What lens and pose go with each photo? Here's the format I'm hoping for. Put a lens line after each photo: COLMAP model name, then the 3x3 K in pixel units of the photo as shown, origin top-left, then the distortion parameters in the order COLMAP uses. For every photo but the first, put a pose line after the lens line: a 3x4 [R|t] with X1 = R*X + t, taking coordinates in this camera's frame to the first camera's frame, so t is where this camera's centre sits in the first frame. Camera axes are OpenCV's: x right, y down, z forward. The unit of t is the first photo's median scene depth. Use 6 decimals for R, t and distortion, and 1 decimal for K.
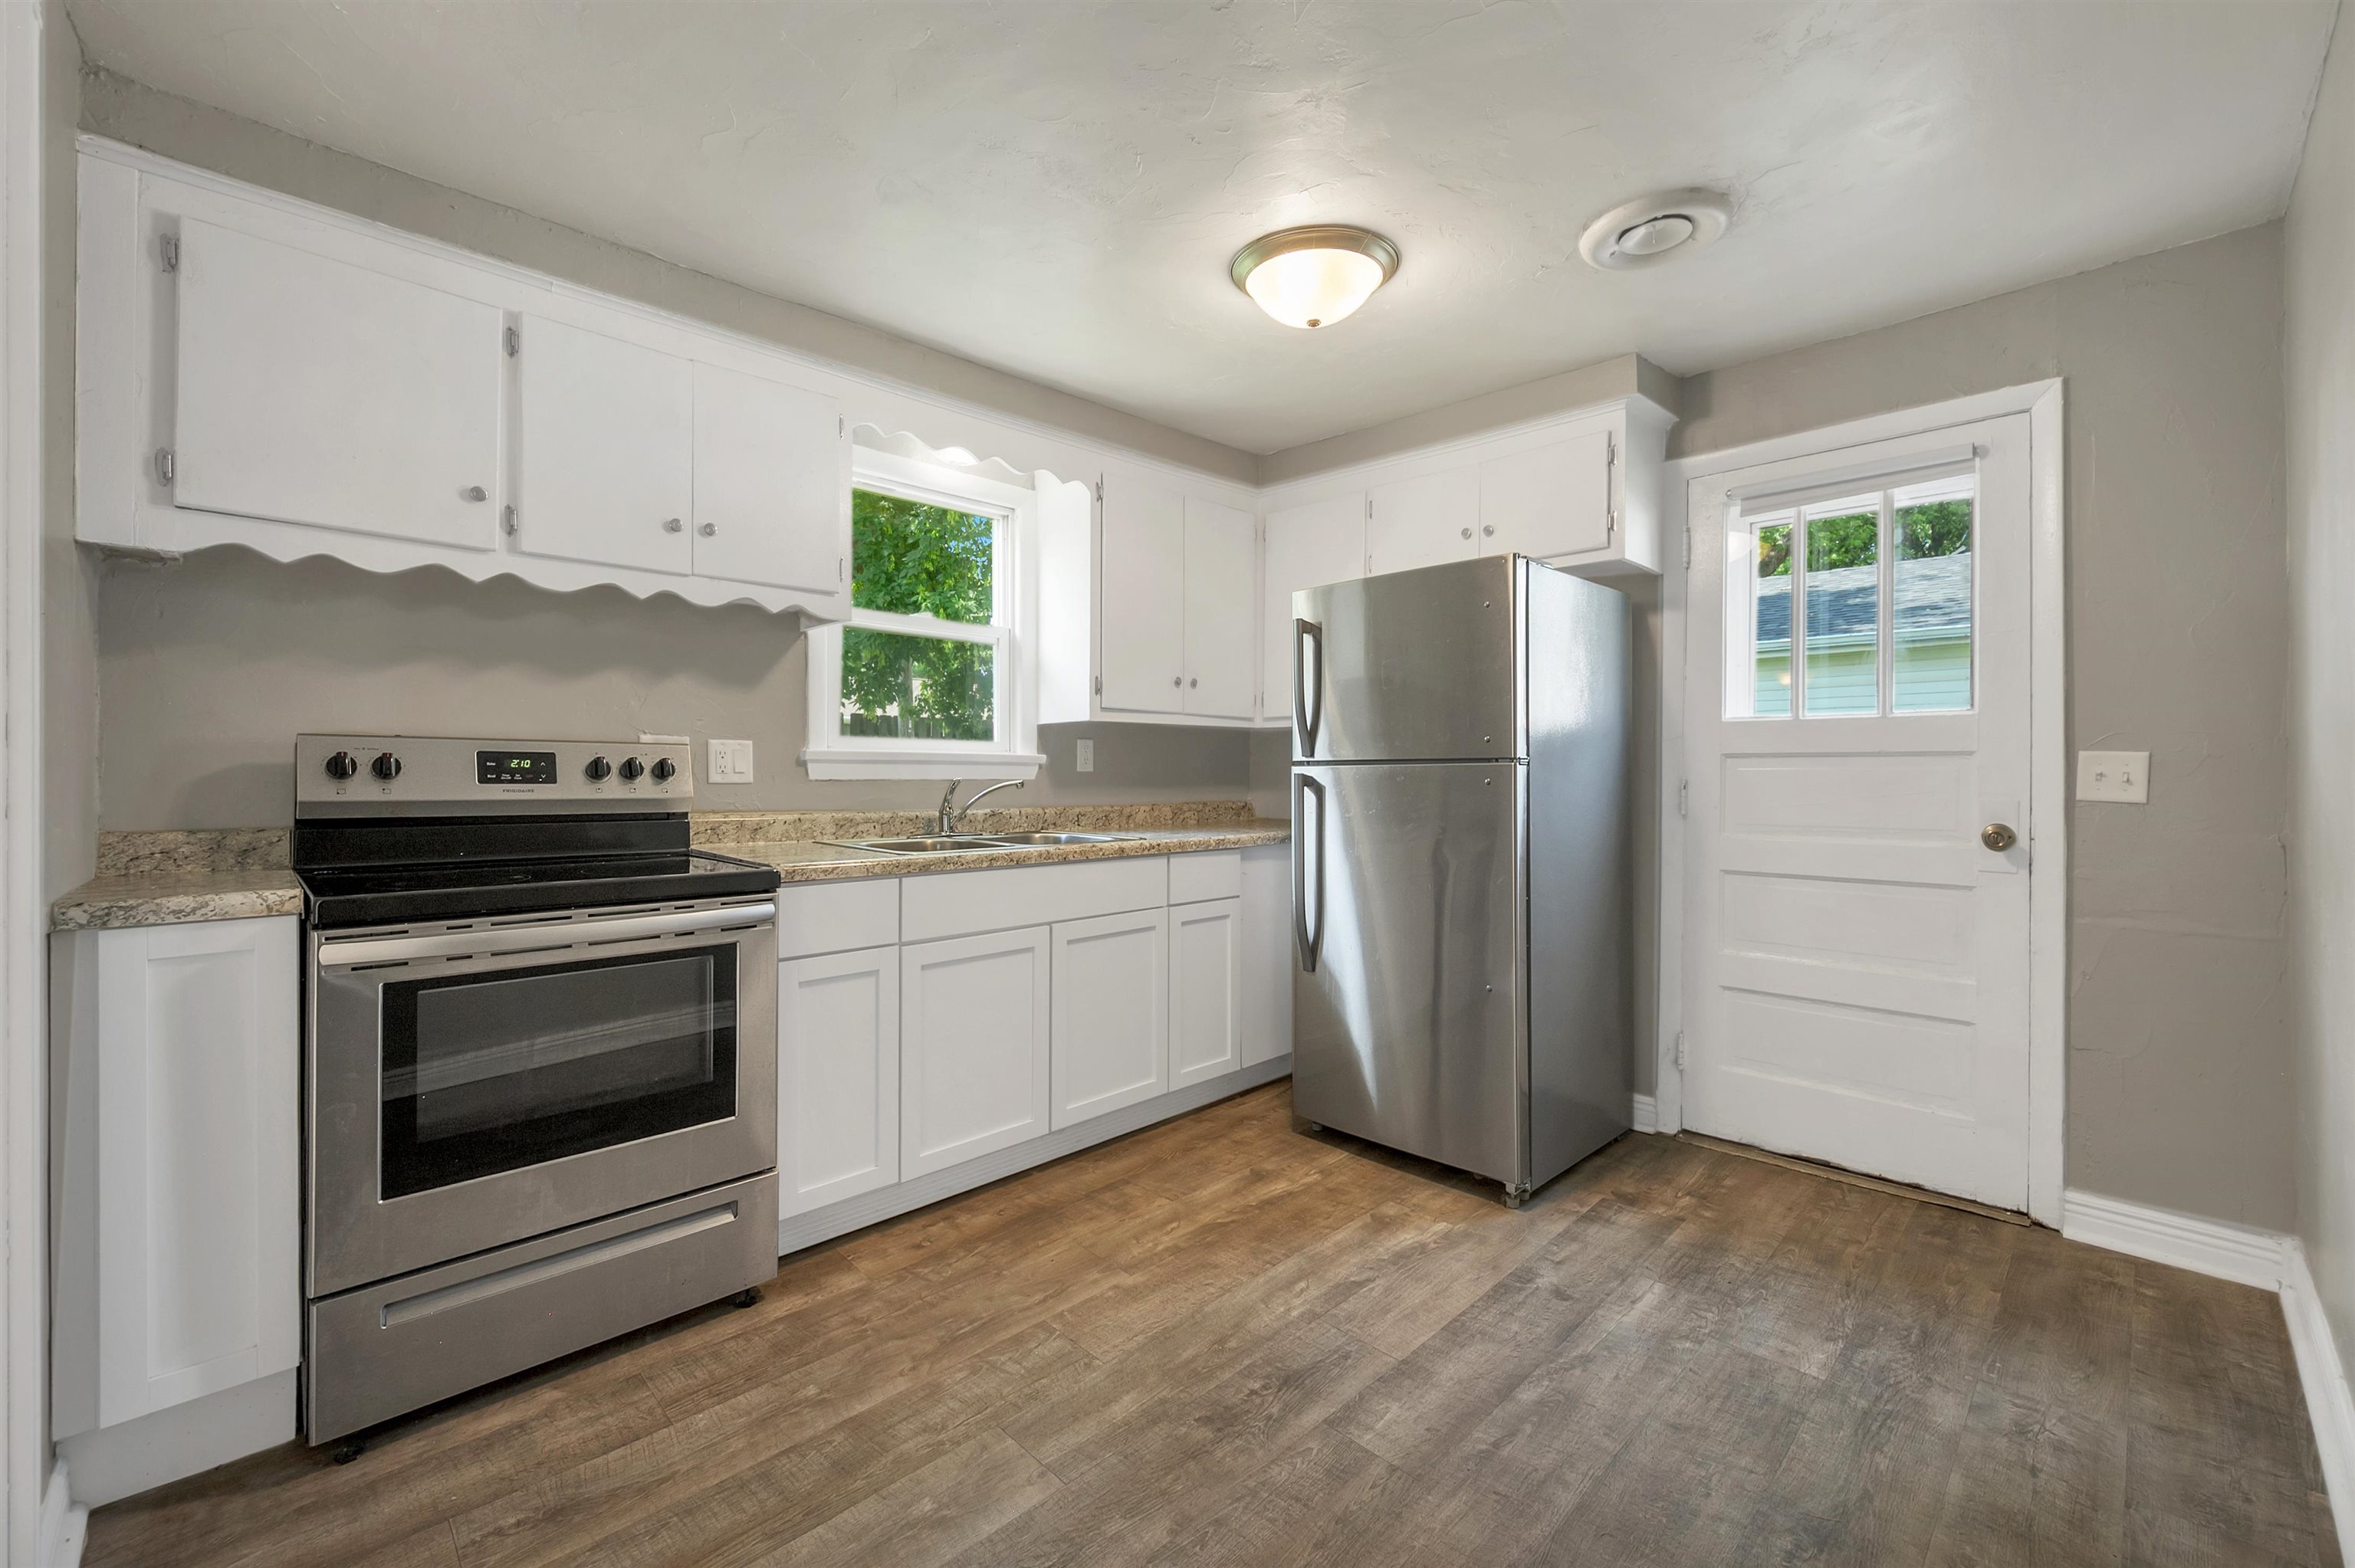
lens RADIAL K [[961.9, 0, 1189.1], [0, 961.9, 768.9], [0, 0, 1]] dist [-0.002974, 0.000964]
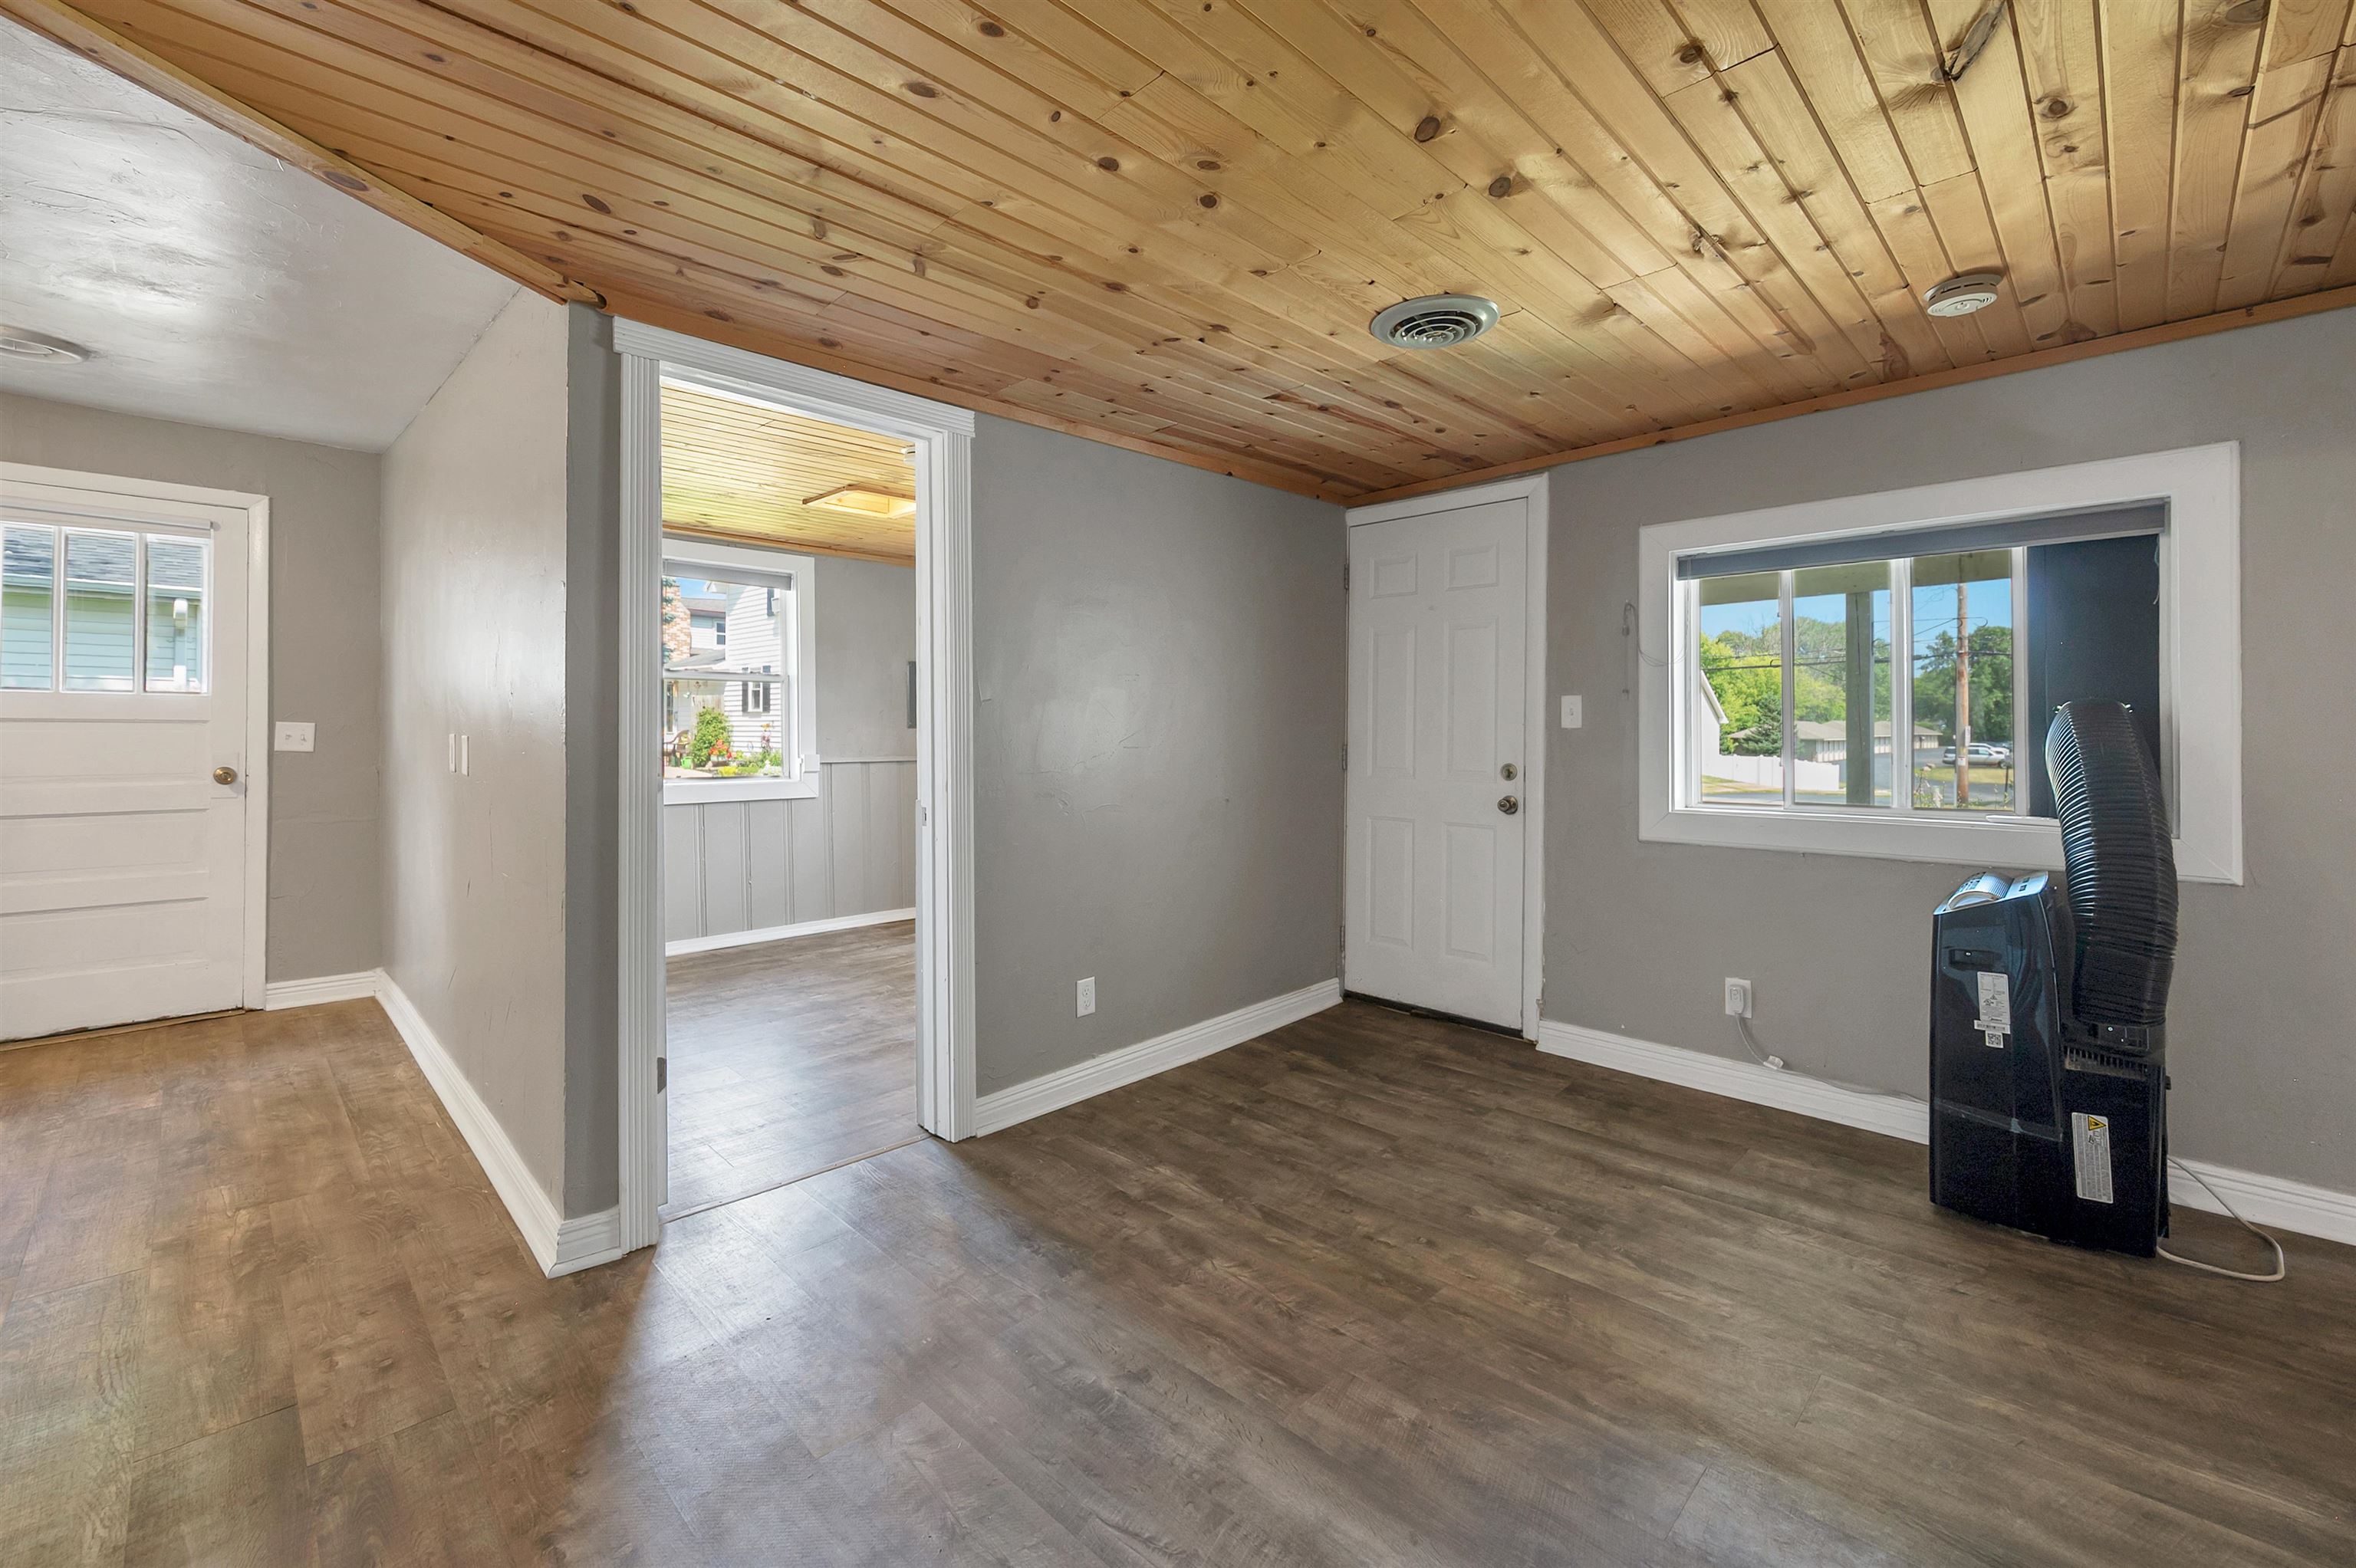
lens RADIAL K [[962.3, 0, 1178.6], [0, 962.3, 732.7], [0, 0, 1]] dist [-0.002974, 0.000964]
pose [[-0.019481, -0.006257, 0.999791, -0.776168], [-0.012059, 0.999909, 0.006023, -0.028300], [-0.999738, -0.011939, -0.019554, -0.541294]]
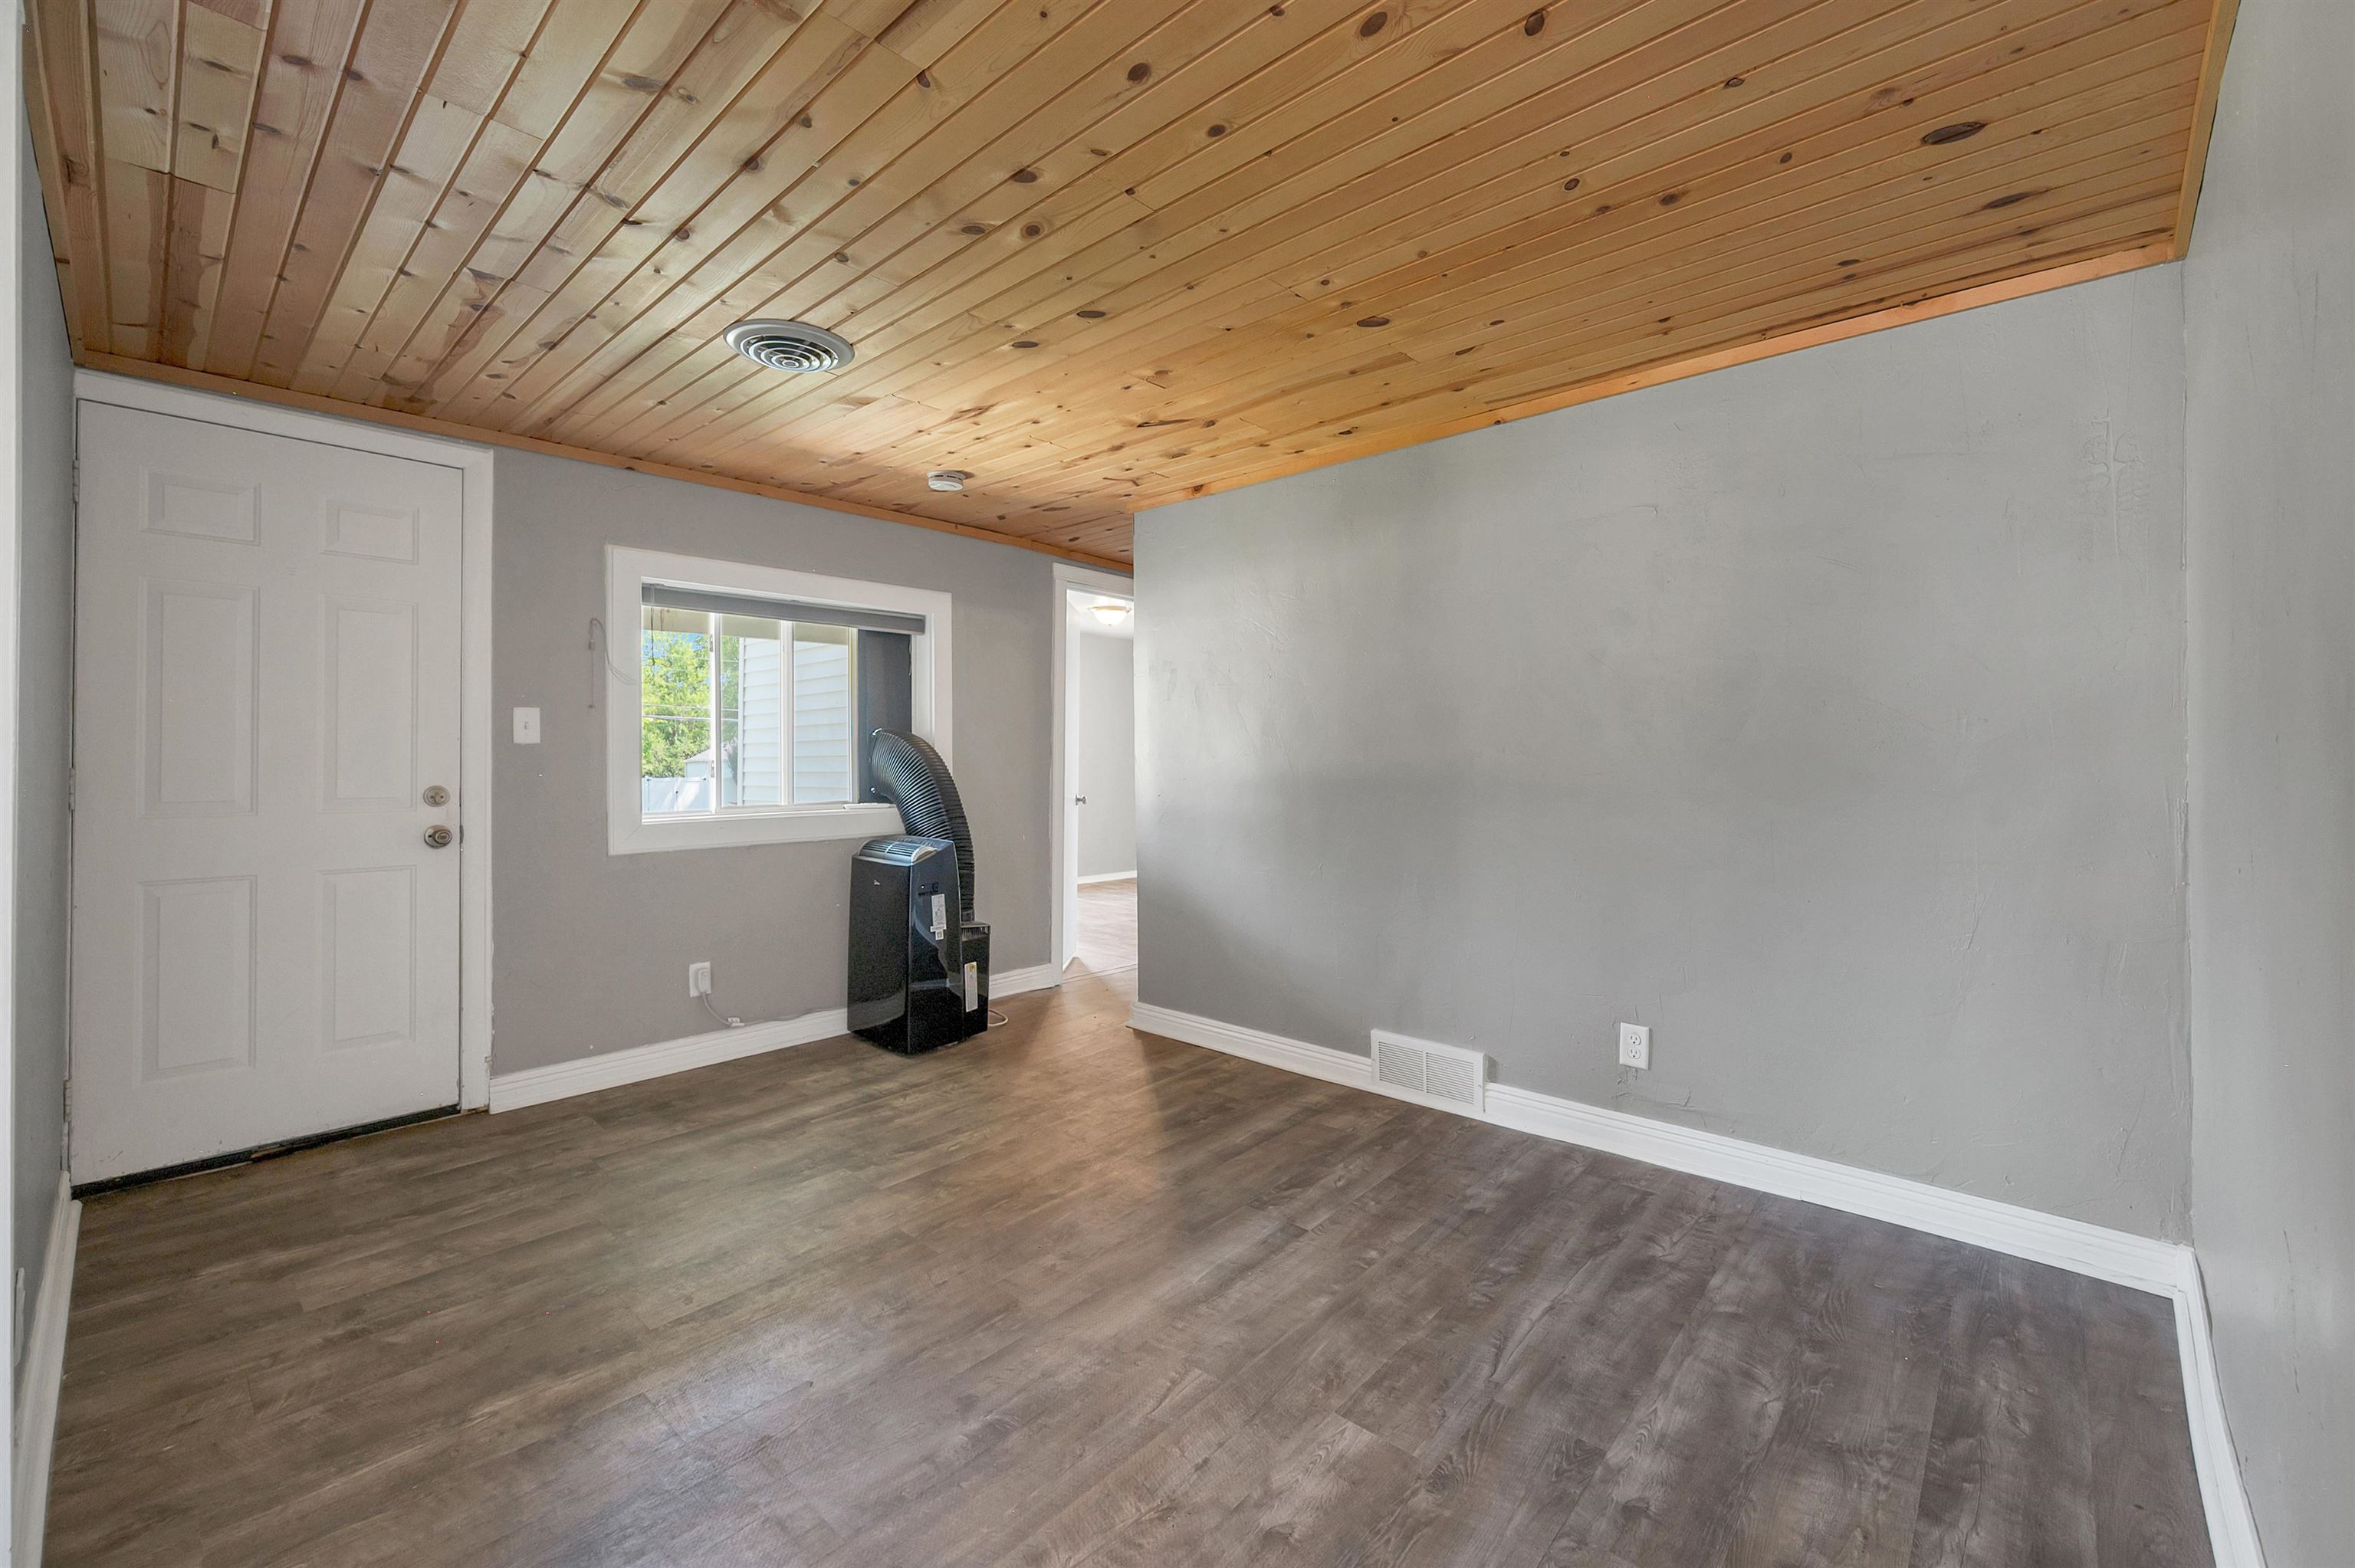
lens RADIAL K [[961.9, 0, 1182.6], [0, 961.9, 752.0], [0, 0, 1]] dist [-0.002974, 0.000964]
pose [[-0.998235, -0.000907, -0.059373, -0.137439], [-0.000043, 0.999894, -0.014536, -0.000120], [0.059380, -0.014508, -0.998130, 0.219282]]
